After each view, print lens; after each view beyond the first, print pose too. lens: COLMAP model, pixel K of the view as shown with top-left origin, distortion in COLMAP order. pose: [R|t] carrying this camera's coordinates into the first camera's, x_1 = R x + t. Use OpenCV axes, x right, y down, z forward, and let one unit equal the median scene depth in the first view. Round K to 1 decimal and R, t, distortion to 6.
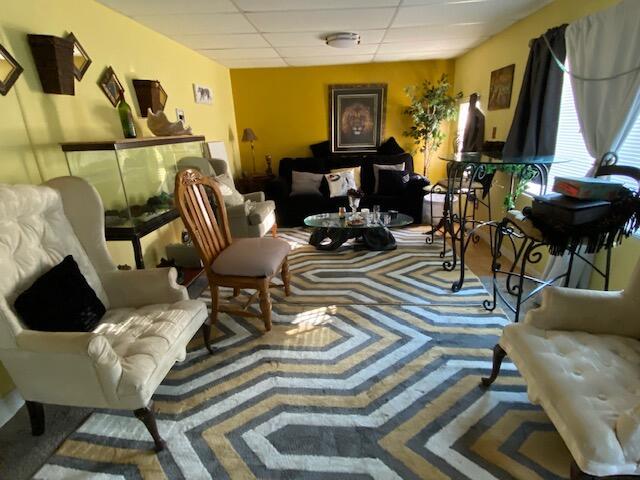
lens RADIAL K [[322.7, 0, 319.5], [0, 322.7, 237.8], [0, 0, 1]] dist [0.003706, -0.000267]
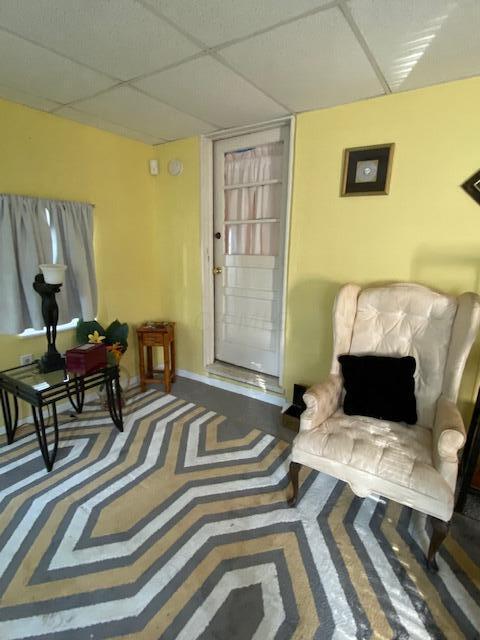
lens RADIAL K [[322.7, 0, 239.6], [0, 322.7, 317.8], [0, 0, 1]] dist [0.003706, -0.000267]
pose [[-0.488289, 0.200047, -0.849444, 0.318894], [-0.283478, 0.884227, 0.371191, -0.230056], [0.825357, 0.422048, -0.375050, 0.668668]]
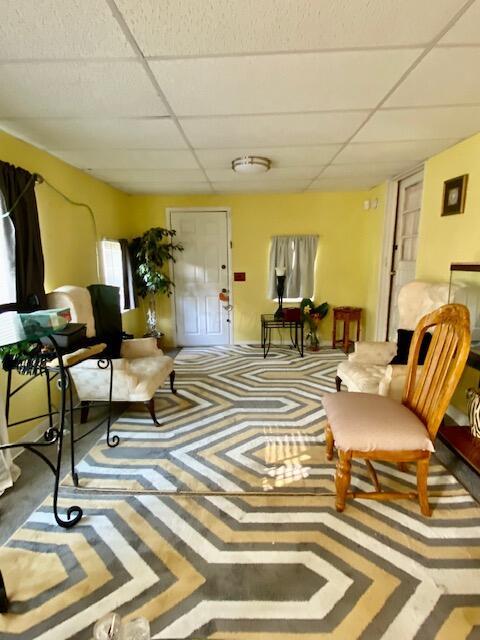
lens RADIAL K [[322.7, 0, 240.1], [0, 322.7, 318.0], [0, 0, 1]] dist [0.003706, -0.000267]
pose [[-0.997763, 0.049928, -0.044457, 0.136823], [0.021915, 0.872532, 0.488065, -0.580697], [0.063158, 0.485999, -0.871674, 1.691170]]
